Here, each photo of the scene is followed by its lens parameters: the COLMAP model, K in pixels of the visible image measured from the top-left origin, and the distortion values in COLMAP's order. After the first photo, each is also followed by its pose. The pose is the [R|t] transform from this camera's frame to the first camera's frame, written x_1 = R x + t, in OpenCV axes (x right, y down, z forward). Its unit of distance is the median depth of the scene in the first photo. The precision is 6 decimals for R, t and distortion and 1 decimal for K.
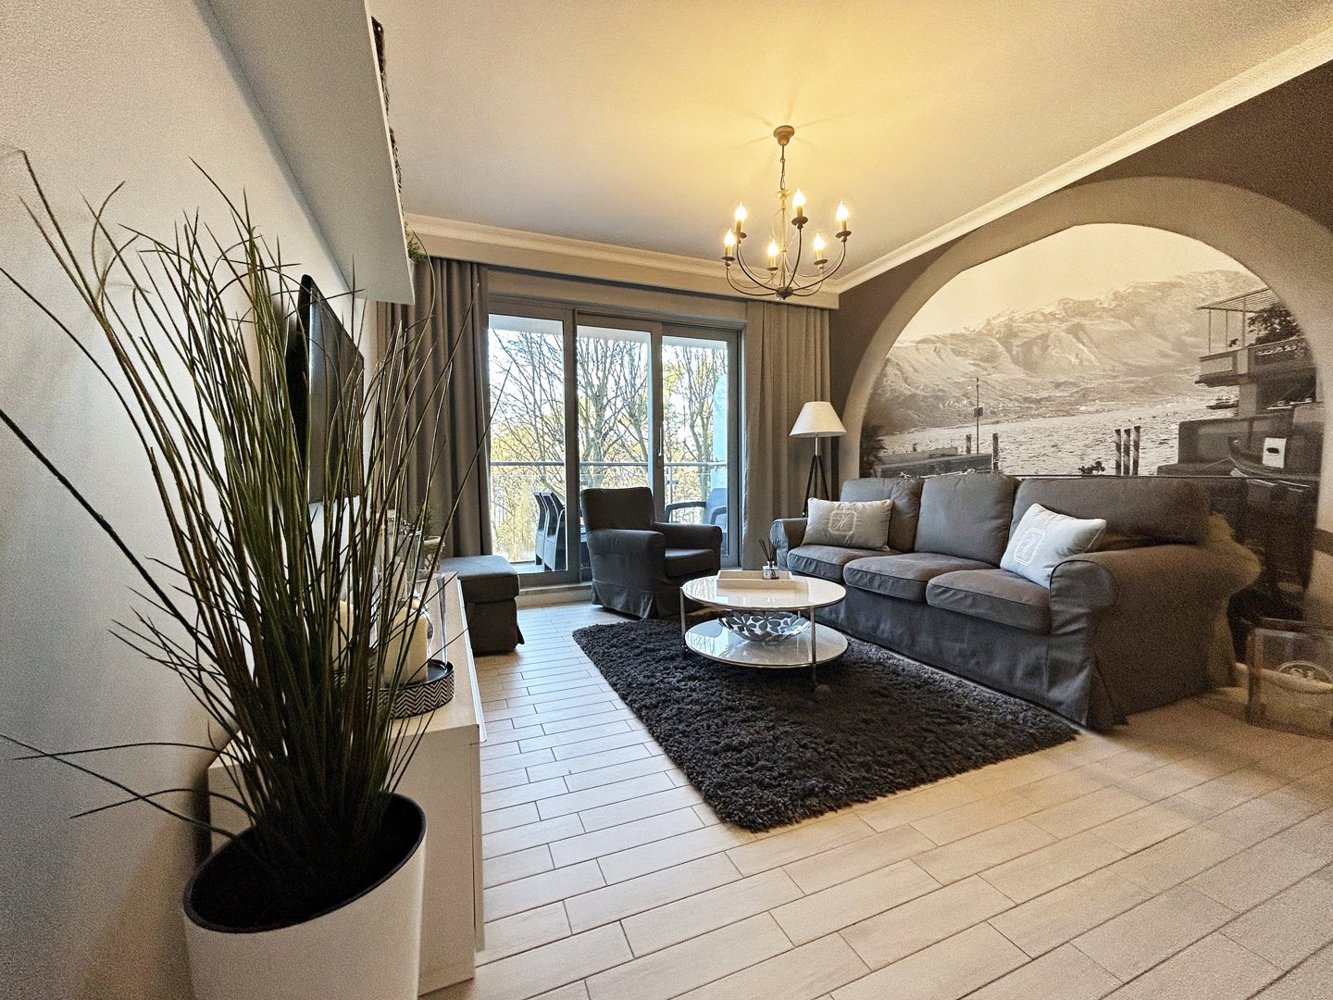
lens RADIAL K [[545.1, 0, 671.8], [0, 545.1, 500.7], [0, 0, 1]] dist [0.003313, -0.000842]
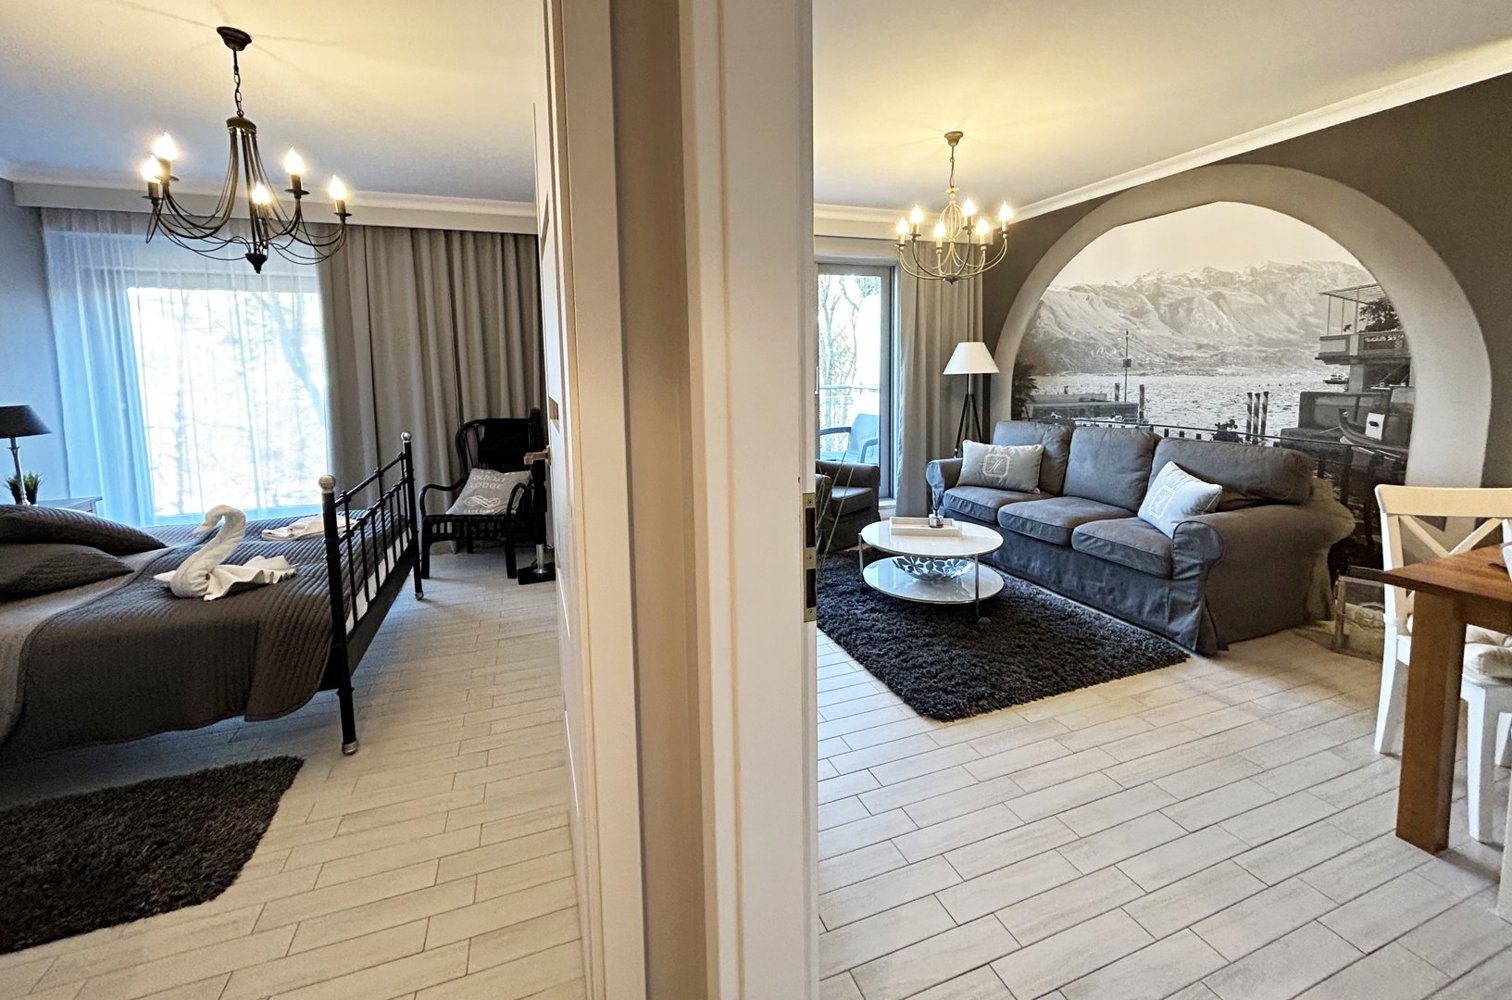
lens RADIAL K [[627.8, 0, 763.7], [0, 627.8, 433.1], [0, 0, 1]] dist [0.001517, 0.002439]
pose [[0.999509, -0.004290, -0.031026, -0.144584], [0.006210, 0.998054, 0.062049, -0.139568], [0.030700, -0.062211, 0.997591, -0.334549]]
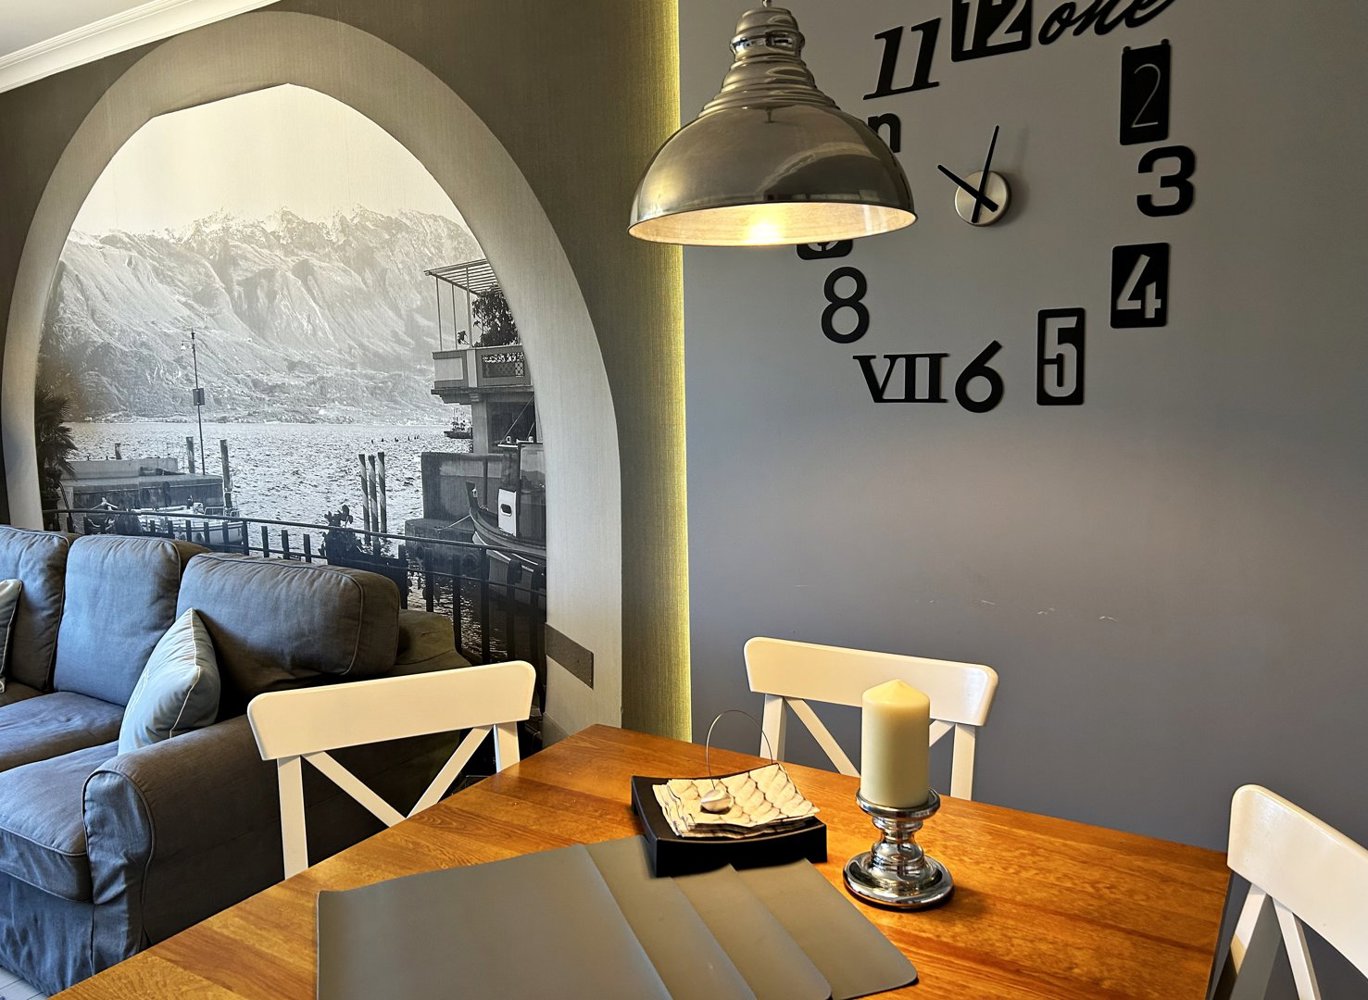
lens RADIAL K [[1017.5, 0, 689.3], [0, 1017.5, 492.8], [0, 0, 1]] dist [0.040989, -0.049062]
pose [[0.810879, -0.071447, 0.580836, 0.477727], [0.035139, 0.996673, 0.073542, -0.165144], [-0.584157, -0.039223, 0.810692, -0.113642]]
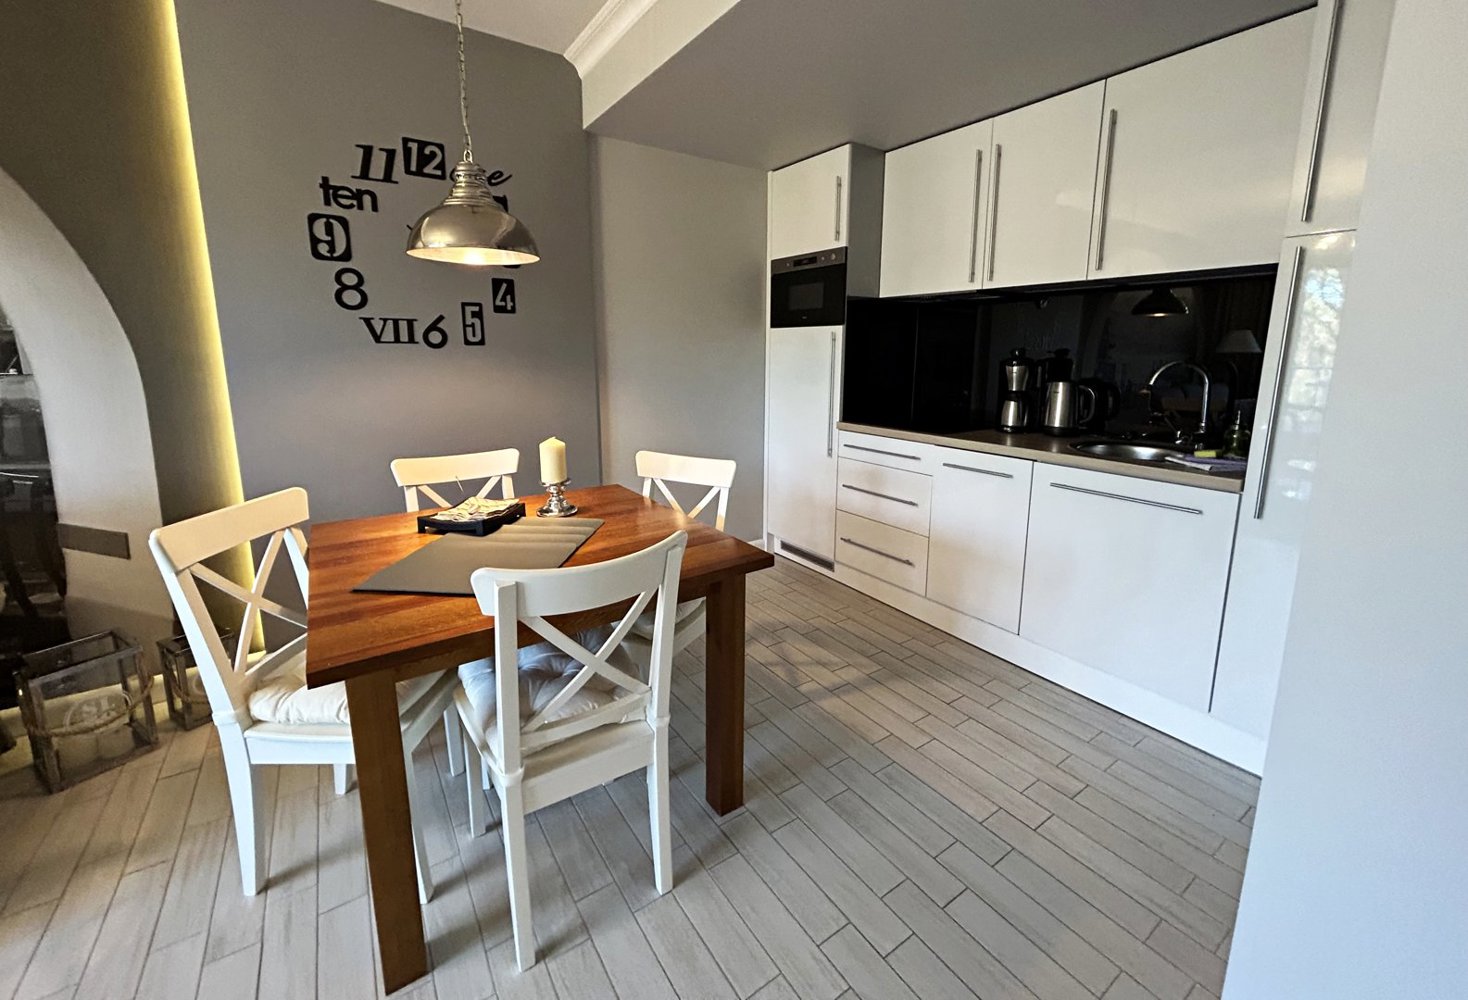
lens RADIAL K [[591.1, 0, 734.0], [0, 591.1, 450.0], [0, 0, 1]] dist [-0.003640, 0.001263]
pose [[-0.209232, -0.157797, 0.965050, 0.076870], [0.038349, 0.984811, 0.169343, -0.143218], [-0.977114, 0.072441, -0.200002, 0.123010]]
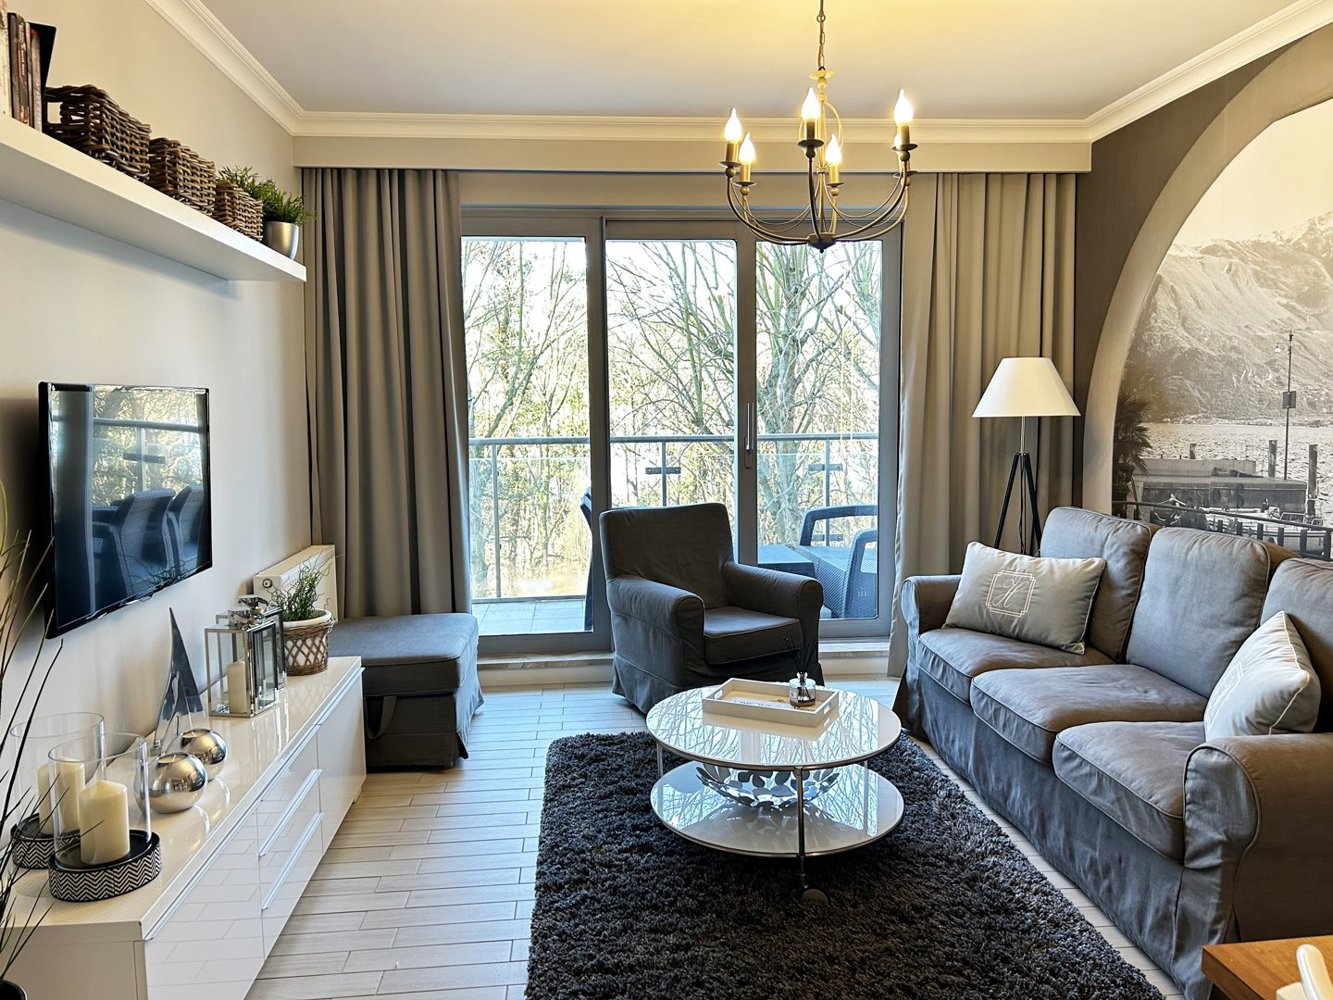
lens RADIAL K [[1000.6, 0, 667.0], [0, 1000.6, 497.1], [0, 0, 1]] dist [0.024464, -0.016412]
pose [[0.954050, 0.026777, -0.298450, 0.374474], [-0.009389, 0.998182, 0.059544, -0.159262], [0.299501, -0.054006, 0.952566, -0.126361]]
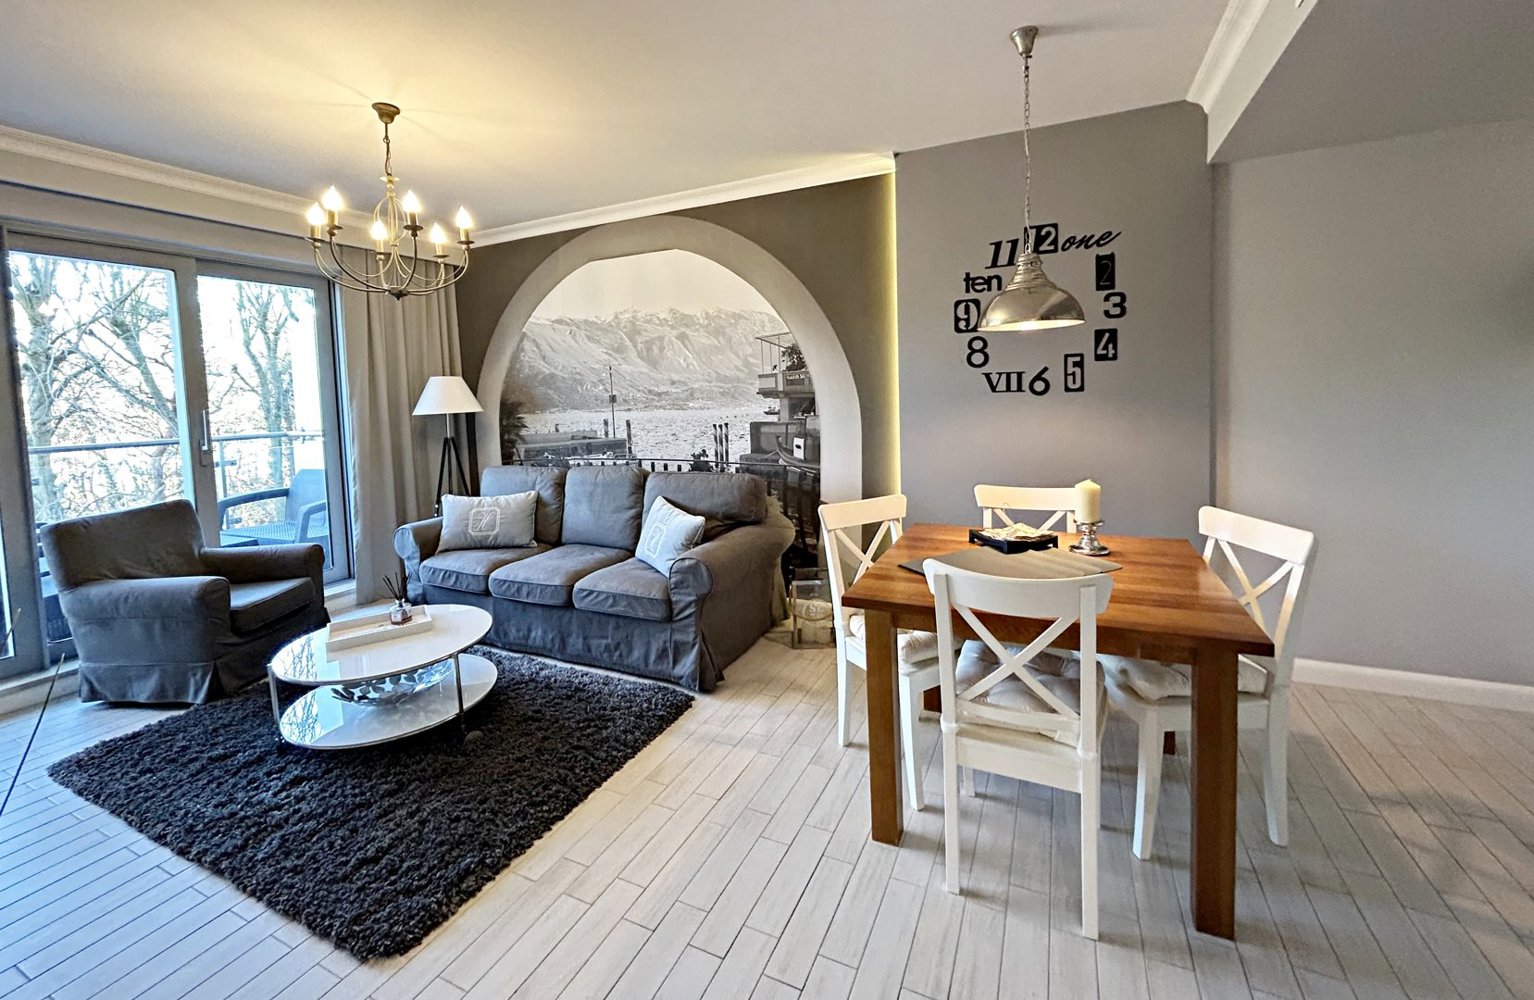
lens RADIAL K [[618.5, 0, 772.3], [0, 618.5, 425.2], [0, 0, 1]] dist [-0.003603, 0.000141]
pose [[0.737535, -0.051101, 0.673372, -0.027179], [0.052562, 0.998452, 0.018201, -0.153101], [-0.673260, 0.021969, 0.739080, -0.124101]]
